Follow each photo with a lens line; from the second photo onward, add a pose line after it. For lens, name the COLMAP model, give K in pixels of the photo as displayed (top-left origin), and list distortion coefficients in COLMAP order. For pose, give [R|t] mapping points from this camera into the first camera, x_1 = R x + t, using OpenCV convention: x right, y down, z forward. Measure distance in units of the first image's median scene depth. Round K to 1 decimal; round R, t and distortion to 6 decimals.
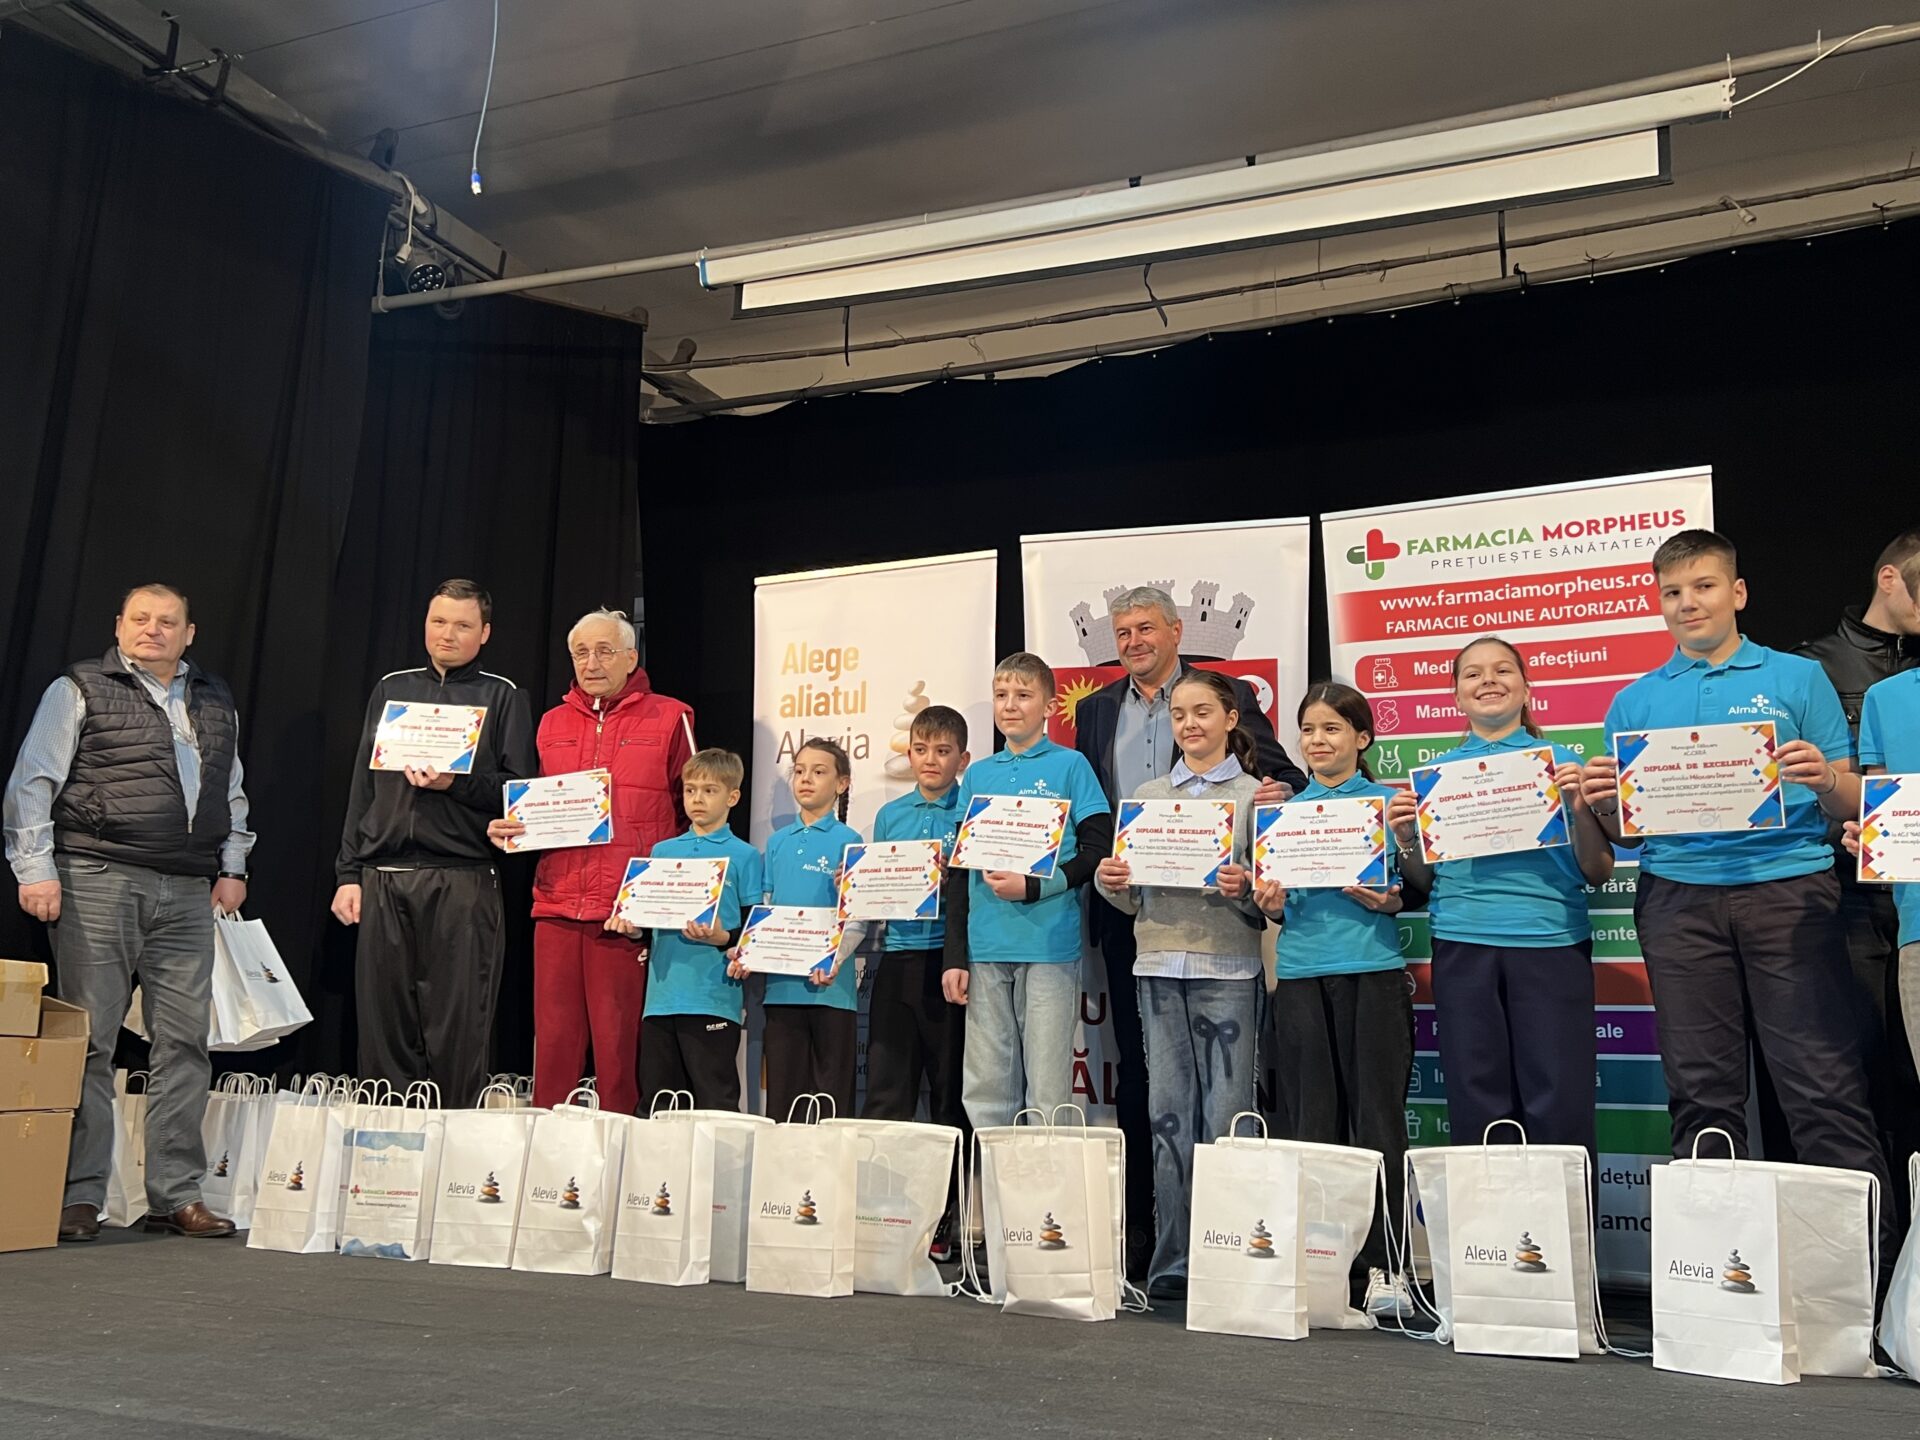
lens RADIAL K [[1662.5, 0, 960.0], [0, 1662.5, 720.0], [0, 0, 1]] dist [0.071467, -0.131293]
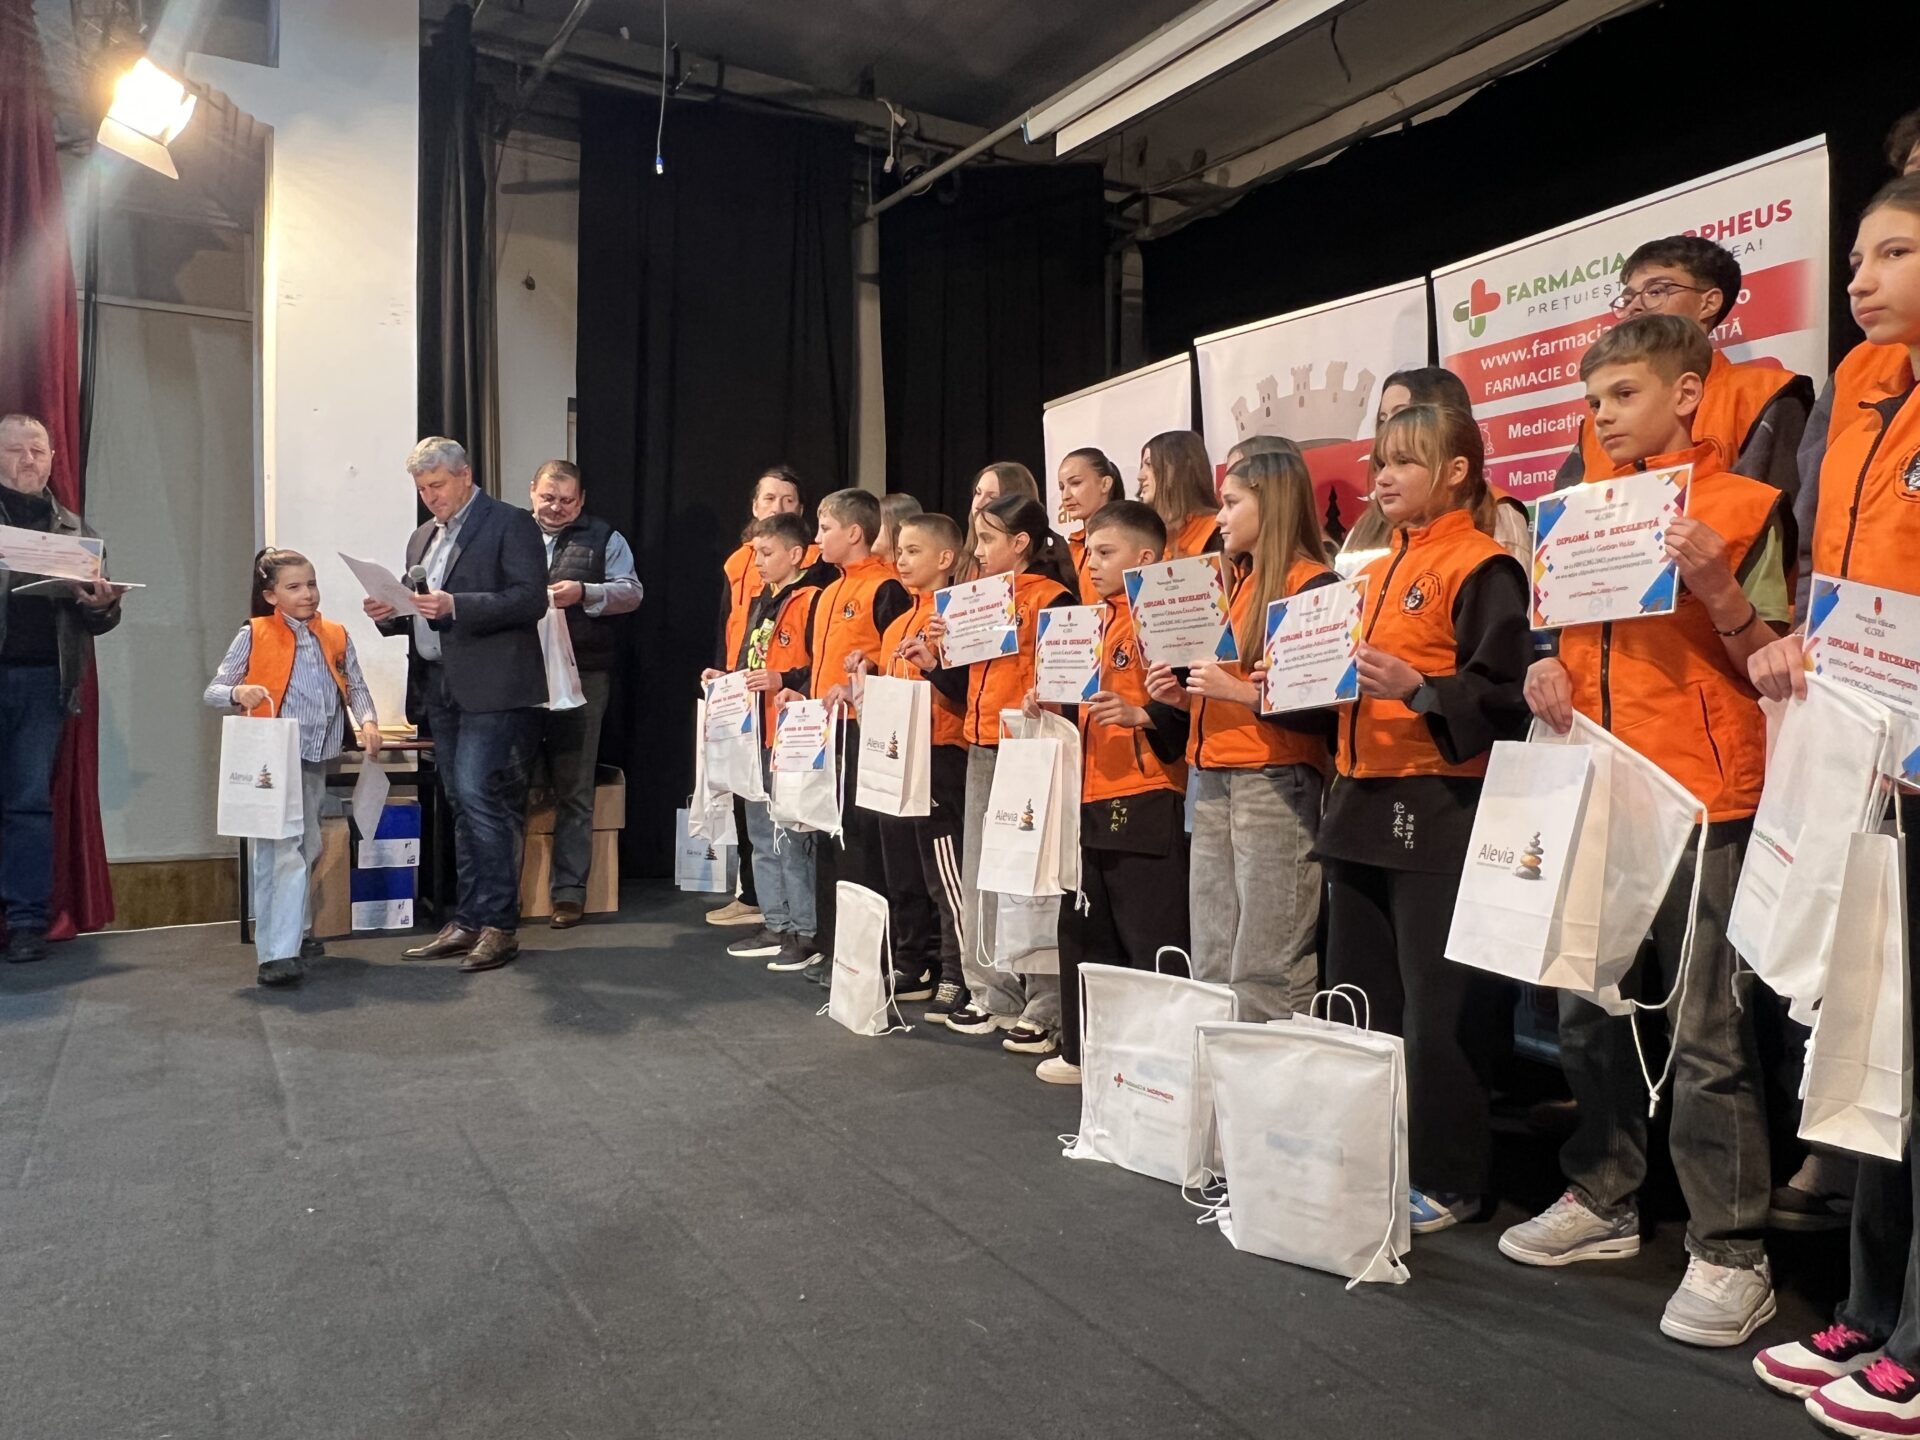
lens RADIAL K [[1283.5, 0, 960.0], [0, 1283.5, 720.0], [0, 0, 1]] dist [-0.004665, -0.003332]
pose [[0.805772, -0.001237, -0.592225, 0.445946], [0.134092, 0.974409, 0.180408, -0.043976], [0.576846, -0.224780, 0.785317, 0.225713]]
